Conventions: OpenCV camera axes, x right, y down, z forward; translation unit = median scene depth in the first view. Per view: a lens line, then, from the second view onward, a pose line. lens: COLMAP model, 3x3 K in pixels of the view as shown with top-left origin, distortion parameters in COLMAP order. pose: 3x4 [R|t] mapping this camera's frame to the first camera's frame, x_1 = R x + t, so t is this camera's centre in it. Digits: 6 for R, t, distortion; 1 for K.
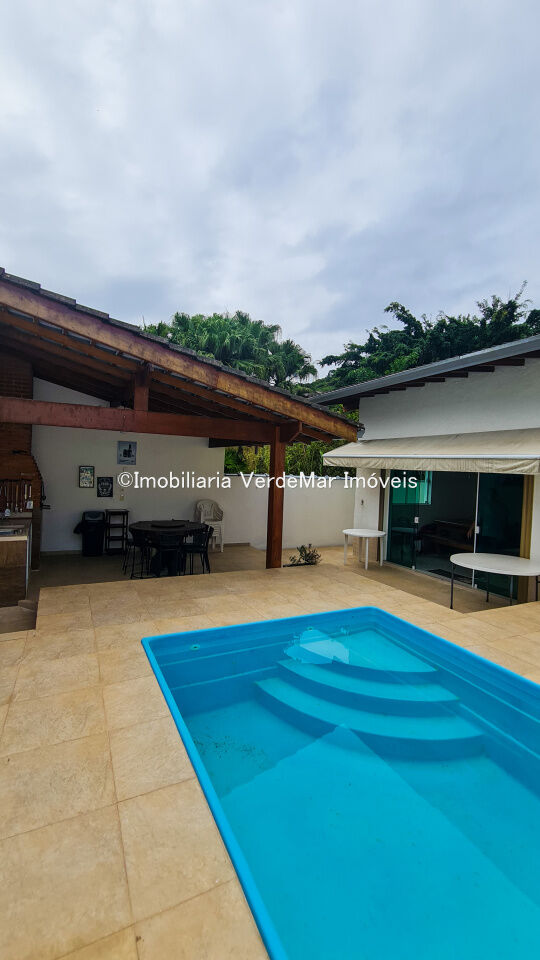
lens RADIAL K [[407.0, 0, 270.0], [0, 407.0, 480.0], [0, 0, 1]] dist [0.001324, -0.000557]
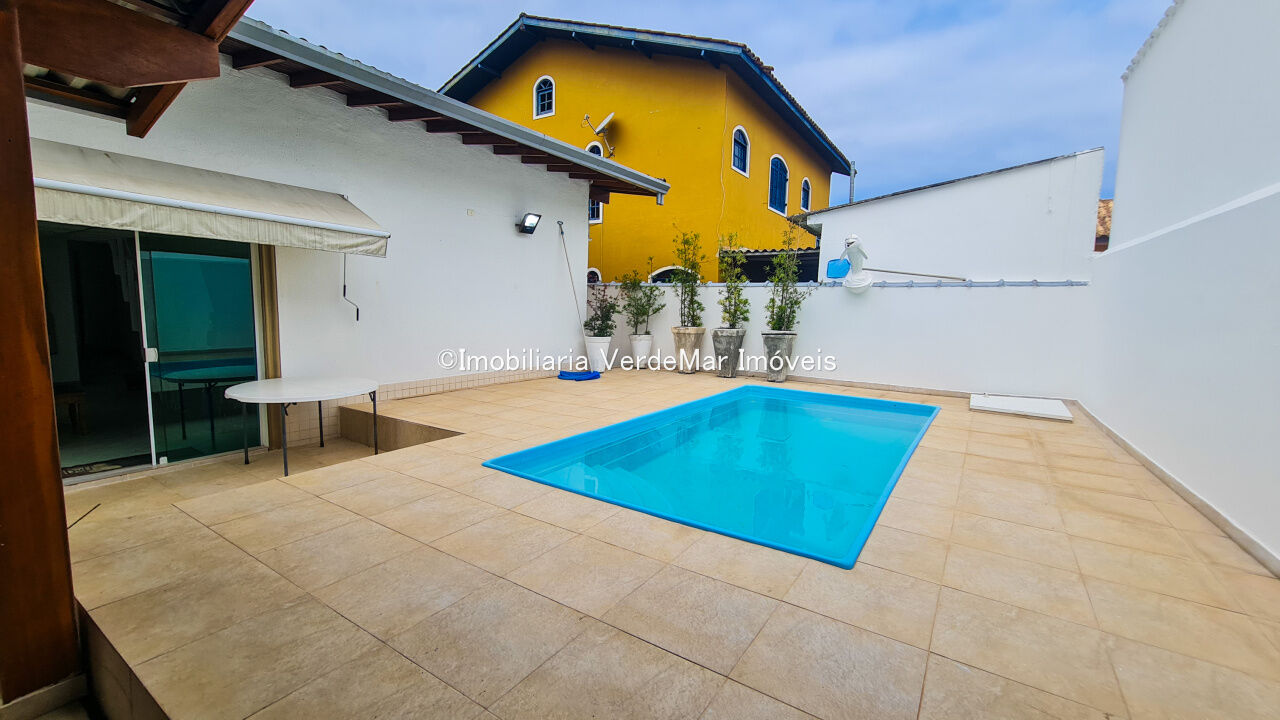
lens RADIAL K [[532.1, 0, 638.8], [0, 532.1, 361.4], [0, 0, 1]] dist [0.000892, -0.000515]
pose [[-0.506064, -0.140381, 0.850995, -0.467204], [-0.023620, 0.988551, 0.149026, 0.019693], [-0.862173, 0.055316, -0.503586, 1.007749]]
